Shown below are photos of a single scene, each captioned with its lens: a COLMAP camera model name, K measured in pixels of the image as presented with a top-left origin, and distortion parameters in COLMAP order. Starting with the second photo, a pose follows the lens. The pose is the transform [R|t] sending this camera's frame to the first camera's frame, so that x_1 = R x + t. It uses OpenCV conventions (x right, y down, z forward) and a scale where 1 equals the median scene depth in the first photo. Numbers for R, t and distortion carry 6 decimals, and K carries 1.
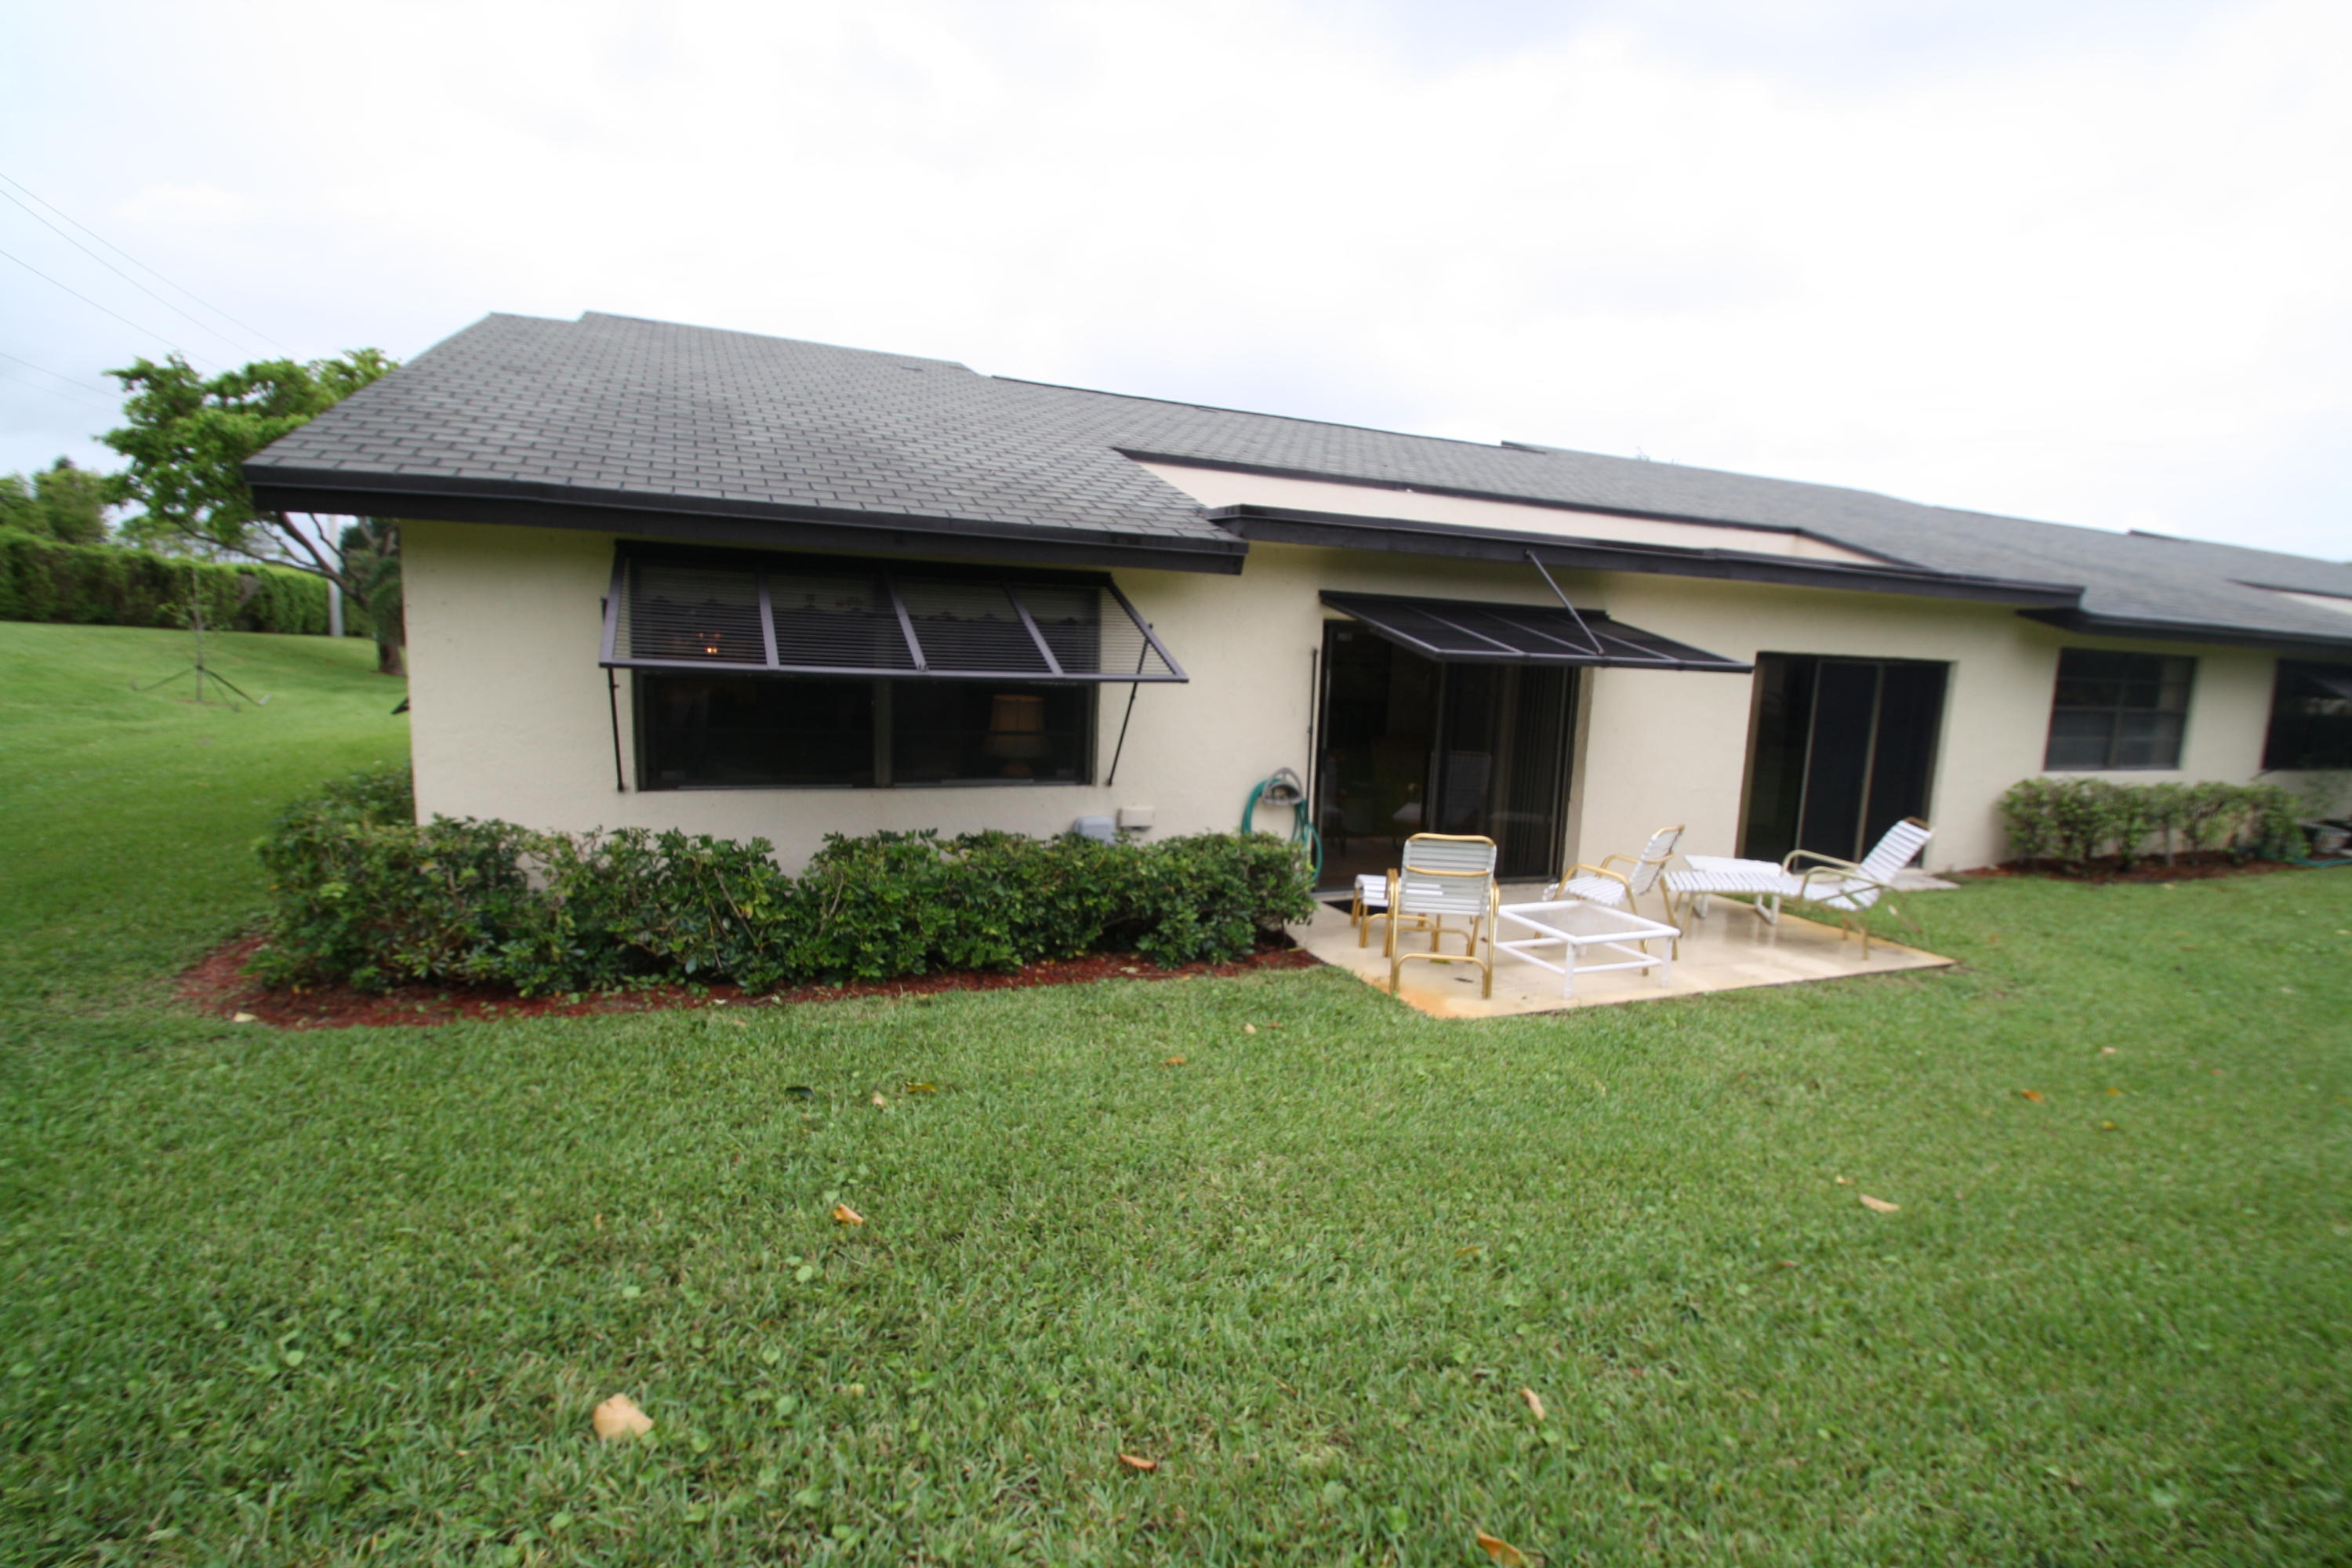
lens RADIAL K [[1106.1, 0, 1157.8], [0, 1106.1, 794.5], [0, 0, 1]] dist [0.002311, -0.010854]
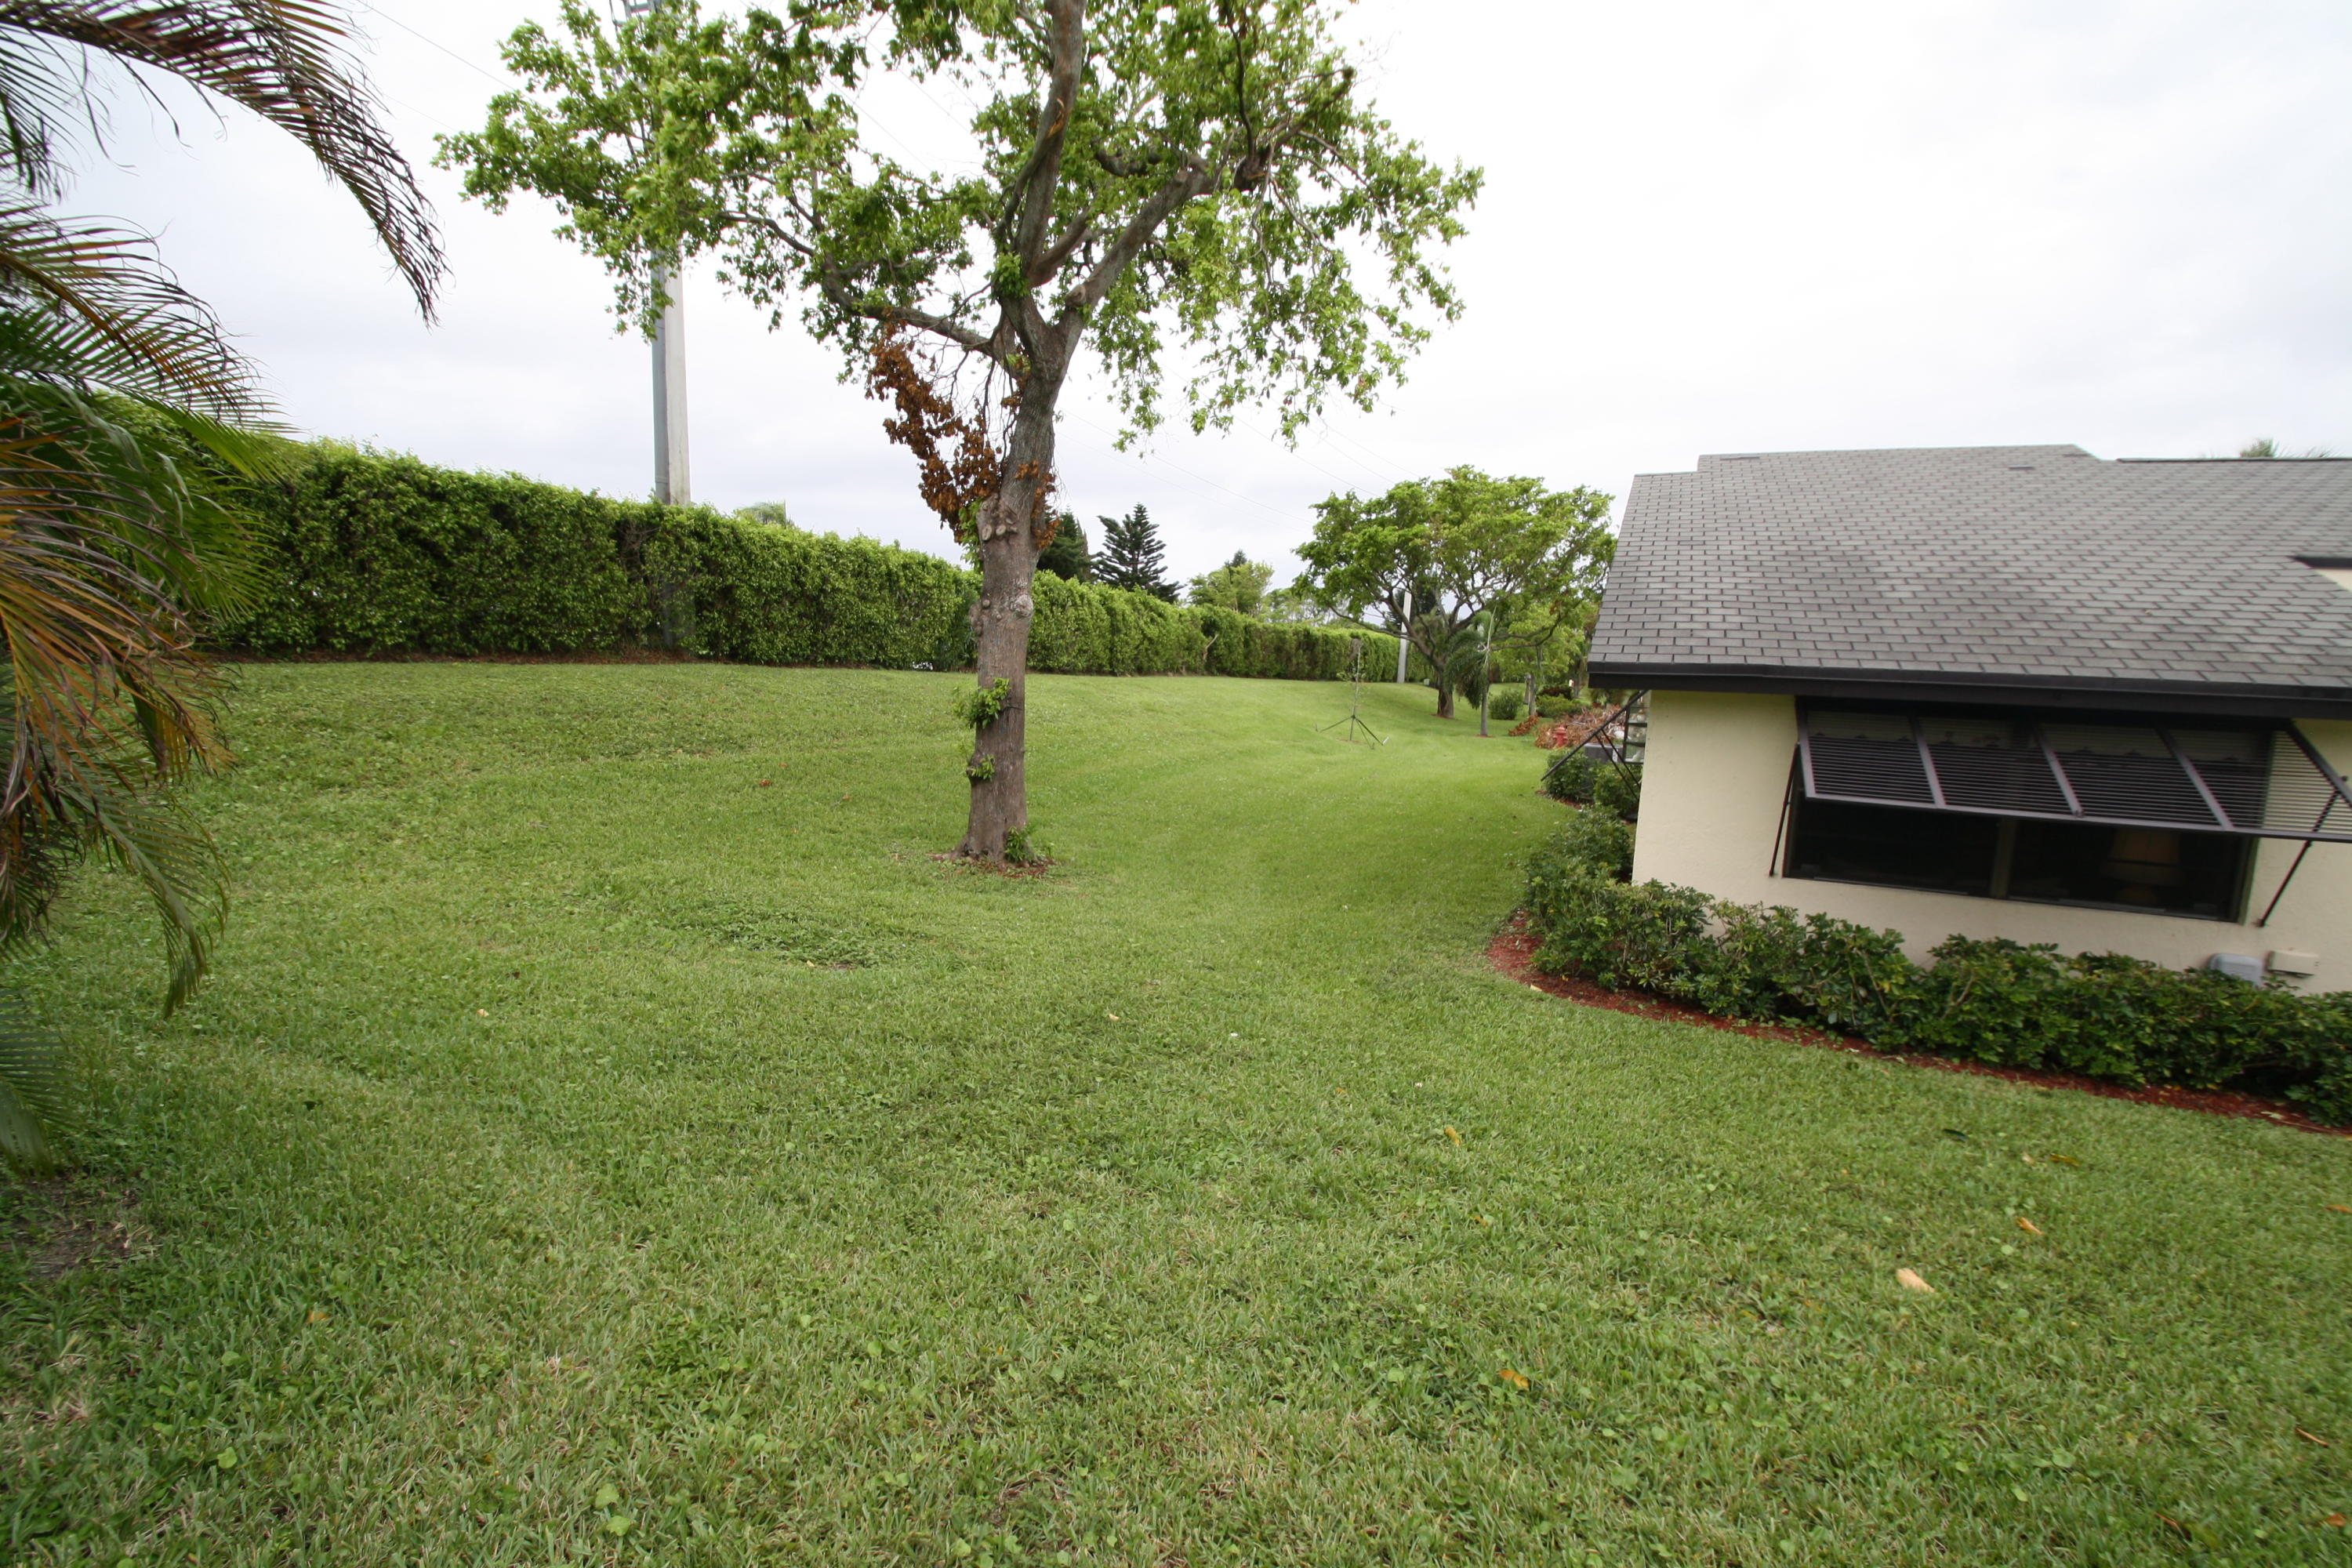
lens RADIAL K [[1106.1, 0, 1181.2], [0, 1106.1, 802.4], [0, 0, 1]] dist [0.002311, -0.010854]
pose [[0.707555, 0.092772, -0.700542, -0.061700], [-0.106771, 0.993999, 0.023794, -0.047685], [0.698546, 0.057962, 0.713214, -0.469816]]
